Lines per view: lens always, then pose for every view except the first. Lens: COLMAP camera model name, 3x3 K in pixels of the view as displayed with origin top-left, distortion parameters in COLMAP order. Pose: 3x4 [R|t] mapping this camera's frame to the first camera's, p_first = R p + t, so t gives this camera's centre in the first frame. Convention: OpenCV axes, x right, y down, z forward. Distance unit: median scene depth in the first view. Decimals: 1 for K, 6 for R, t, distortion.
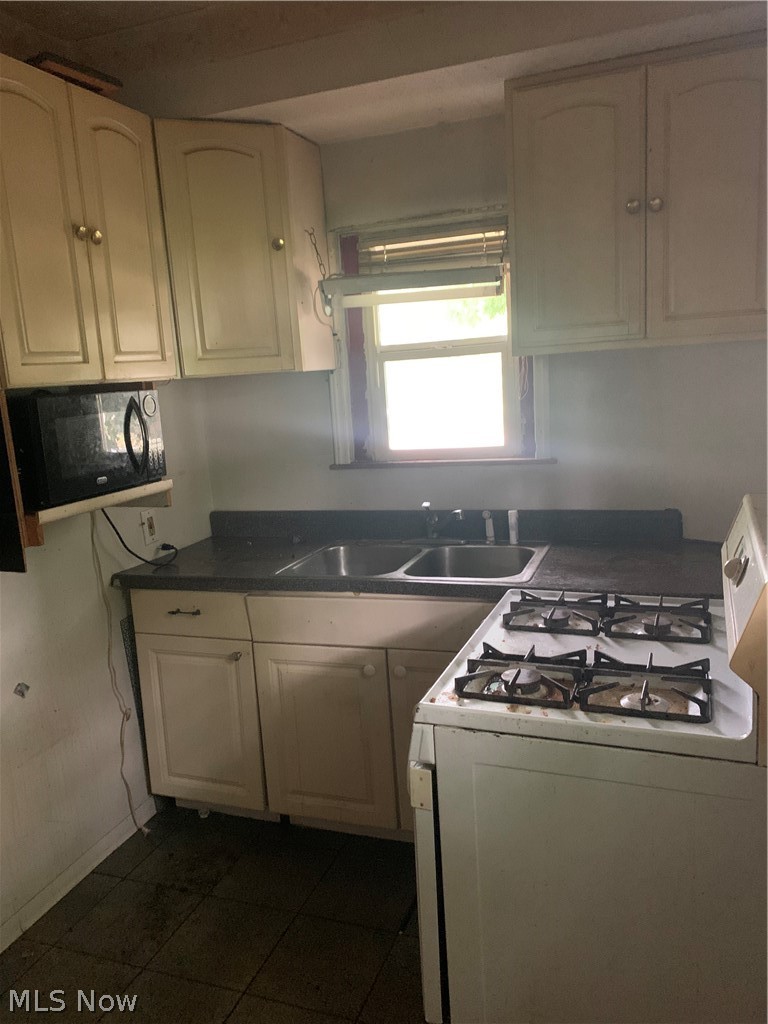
lens RADIAL K [[785.2, 0, 382.1], [0, 785.2, 508.8], [0, 0, 1]] dist [0.037512, -0.033146]
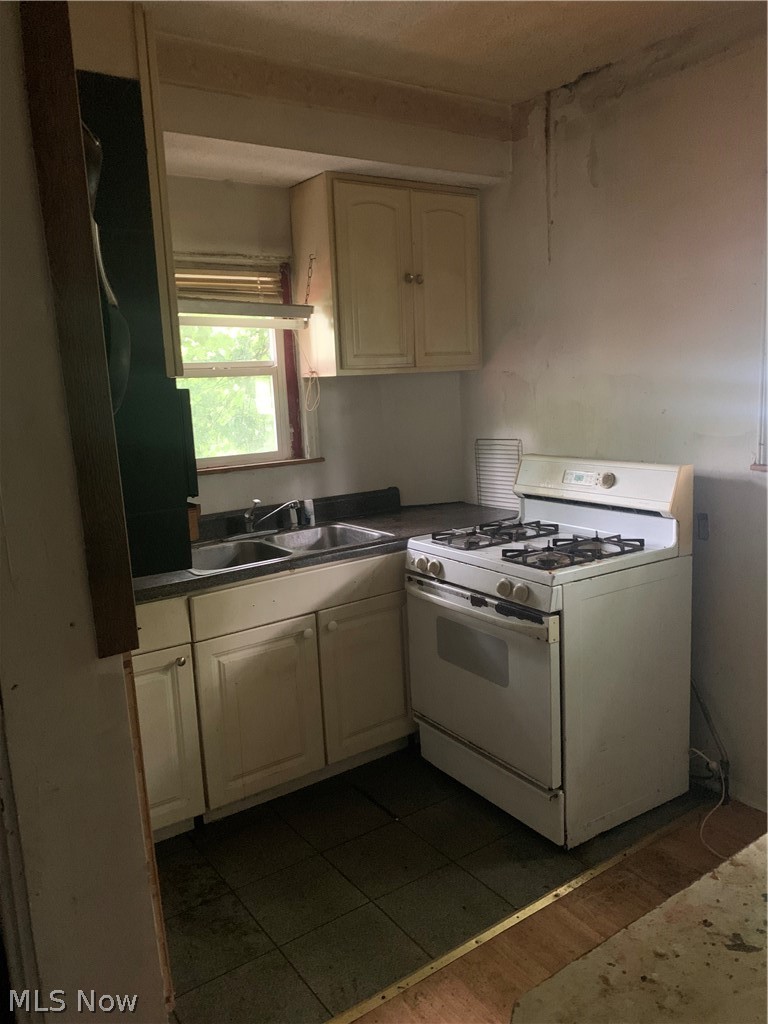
lens RADIAL K [[785.2, 0, 378.7], [0, 785.2, 516.5], [0, 0, 1]] dist [0.037512, -0.033146]
pose [[0.571441, -0.098438, 0.814718, -0.838707], [0.155785, 0.987740, 0.010076, 0.034794], [-0.805721, 0.121163, 0.579770, 0.198458]]
